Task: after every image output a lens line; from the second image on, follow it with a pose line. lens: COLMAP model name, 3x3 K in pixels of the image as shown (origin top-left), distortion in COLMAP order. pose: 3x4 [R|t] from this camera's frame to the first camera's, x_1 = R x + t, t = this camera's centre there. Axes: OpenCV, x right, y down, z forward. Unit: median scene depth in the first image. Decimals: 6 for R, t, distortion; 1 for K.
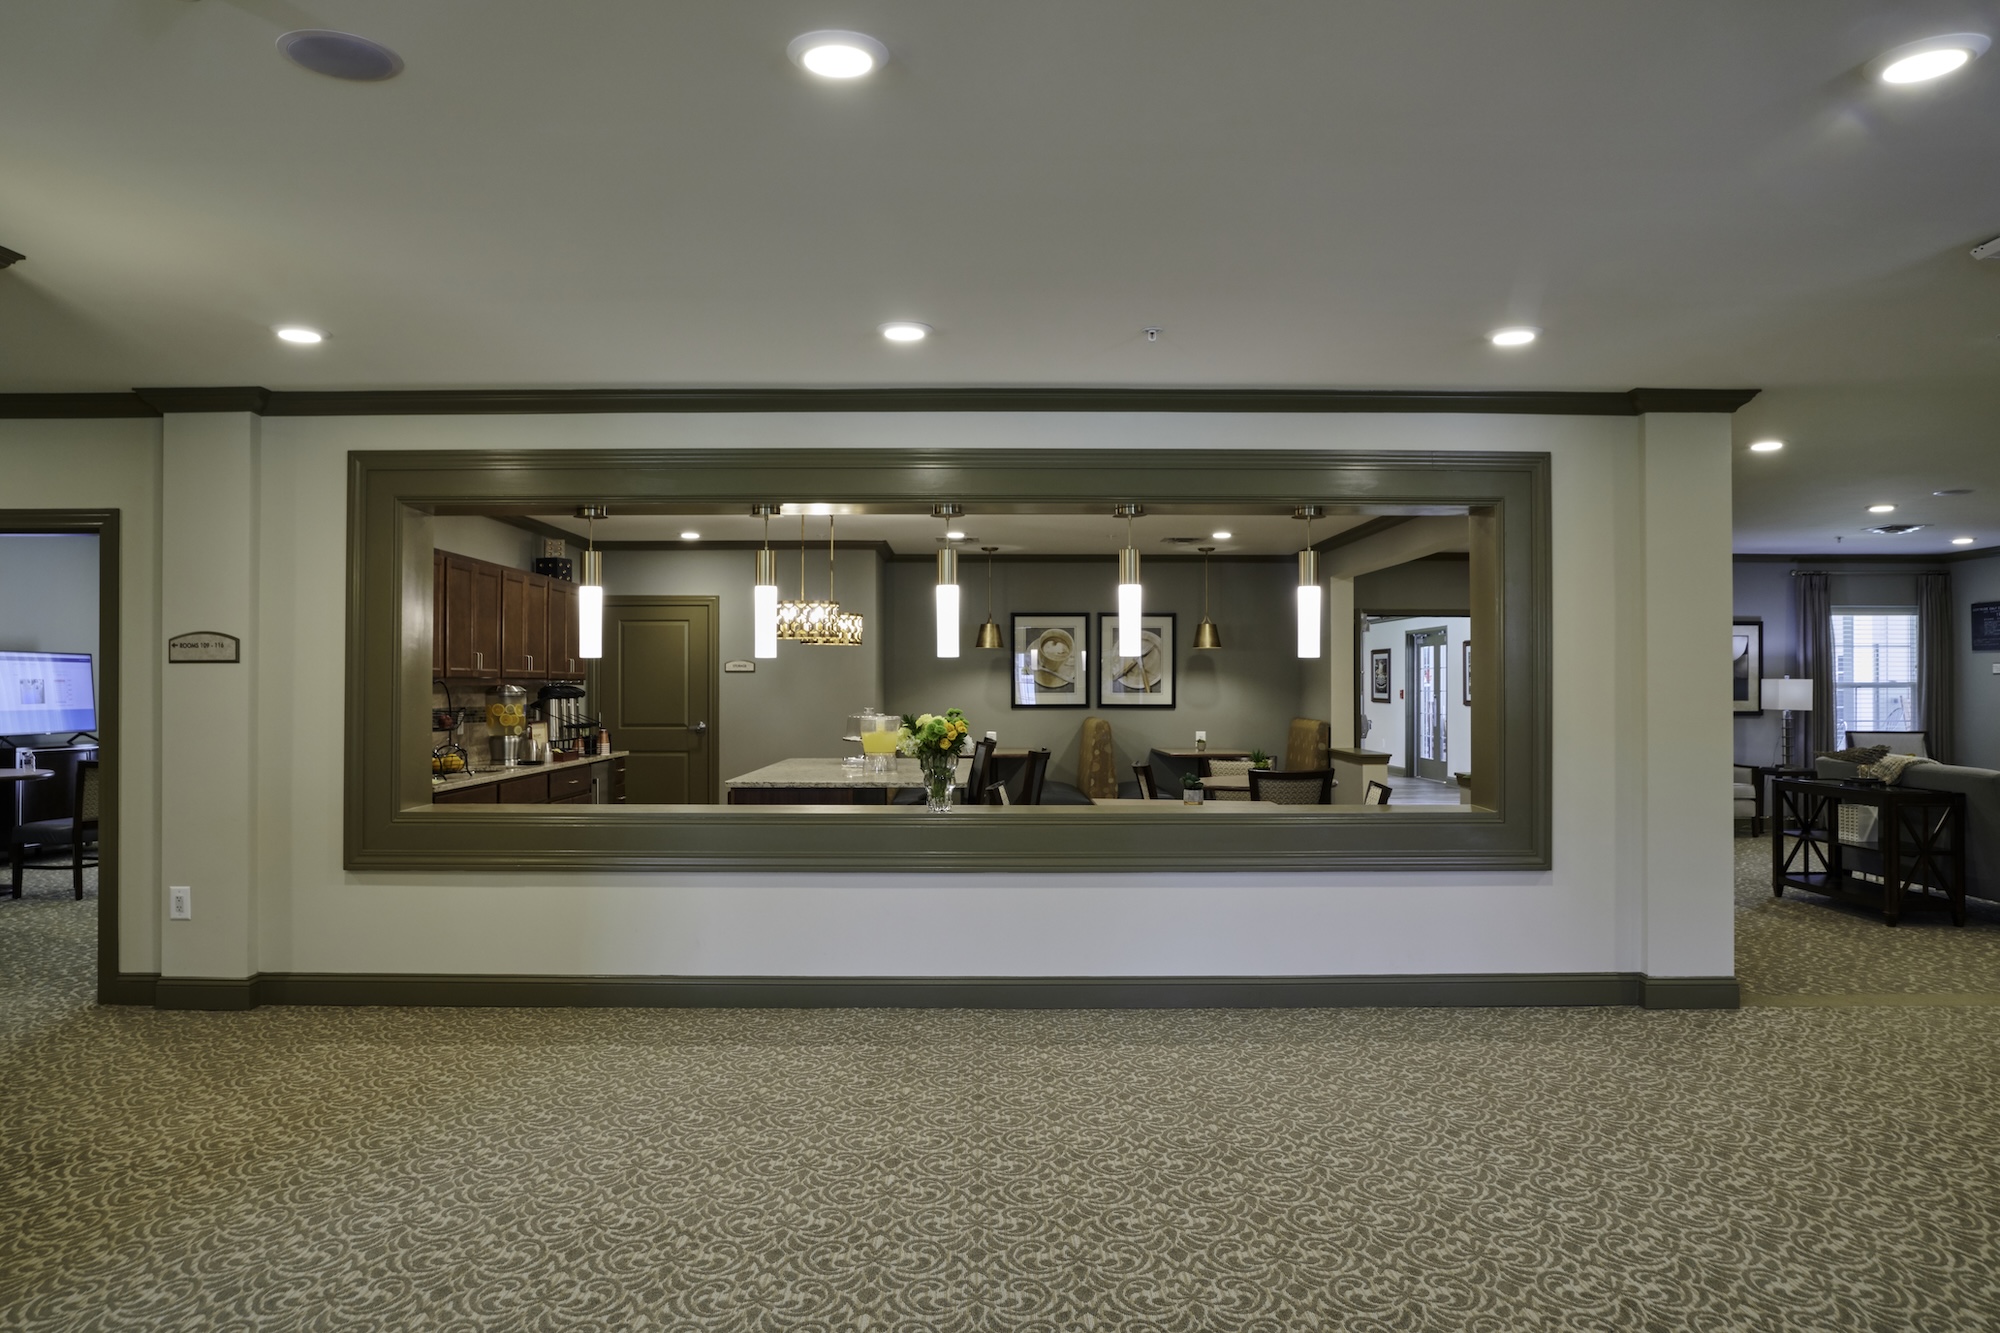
lens RADIAL K [[1440.7, 0, 1004.2], [0, 1440.7, 610.6], [0, 0, 1]] dist [-0.092136, 0.114214]
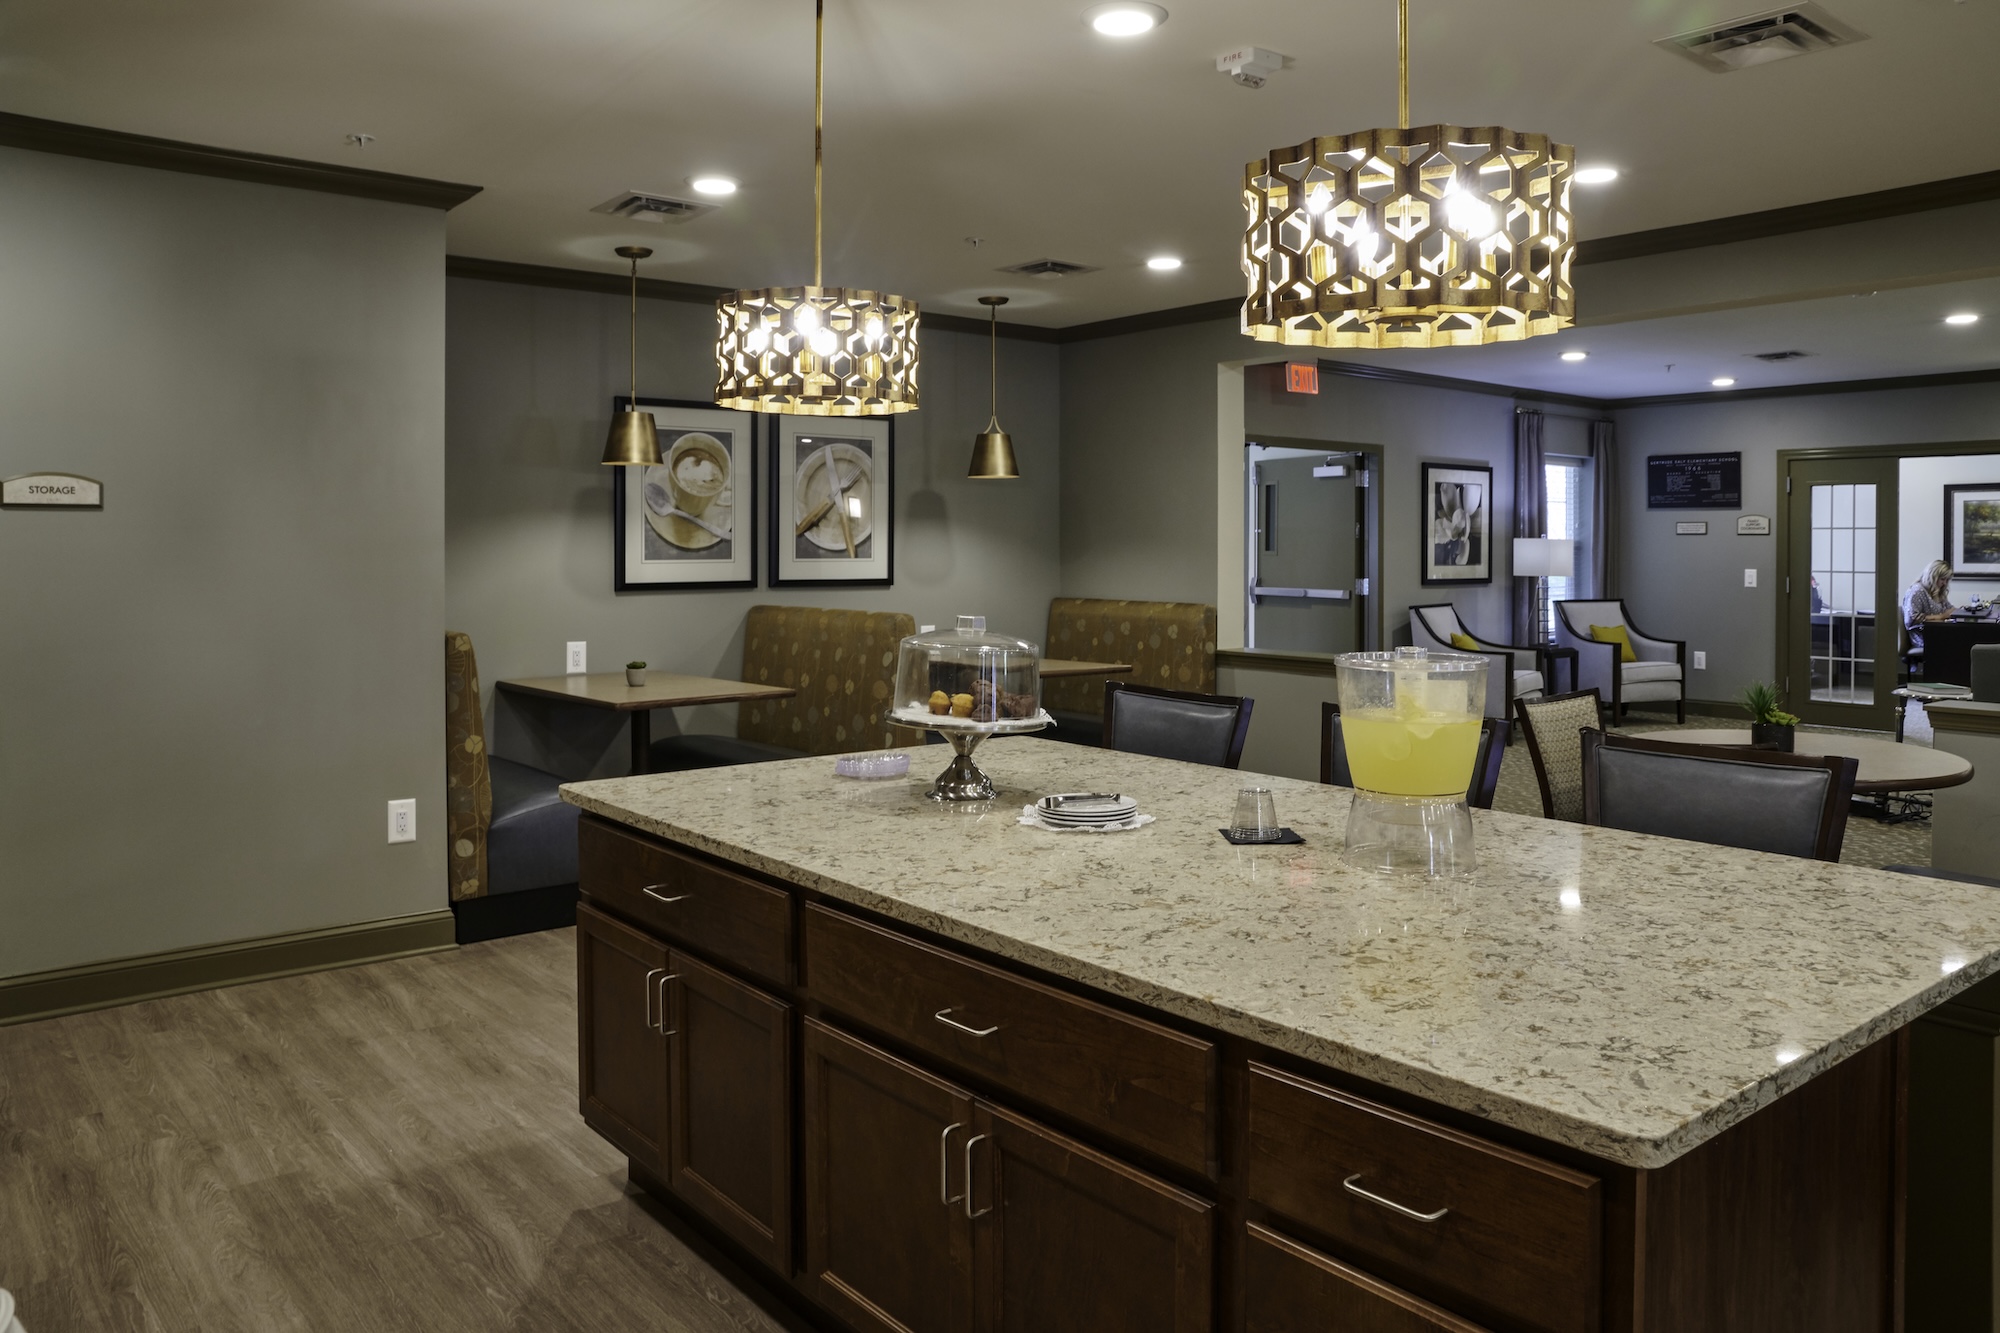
lens RADIAL K [[1440.7, 0, 1004.2], [0, 1440.7, 610.6], [0, 0, 1]] dist [-0.092136, 0.114214]
pose [[0.786285, -0.028475, 0.617208, -0.190787], [-0.033092, 0.995563, 0.088088, 0.026514], [-0.616978, -0.089687, 0.781853, 0.526280]]
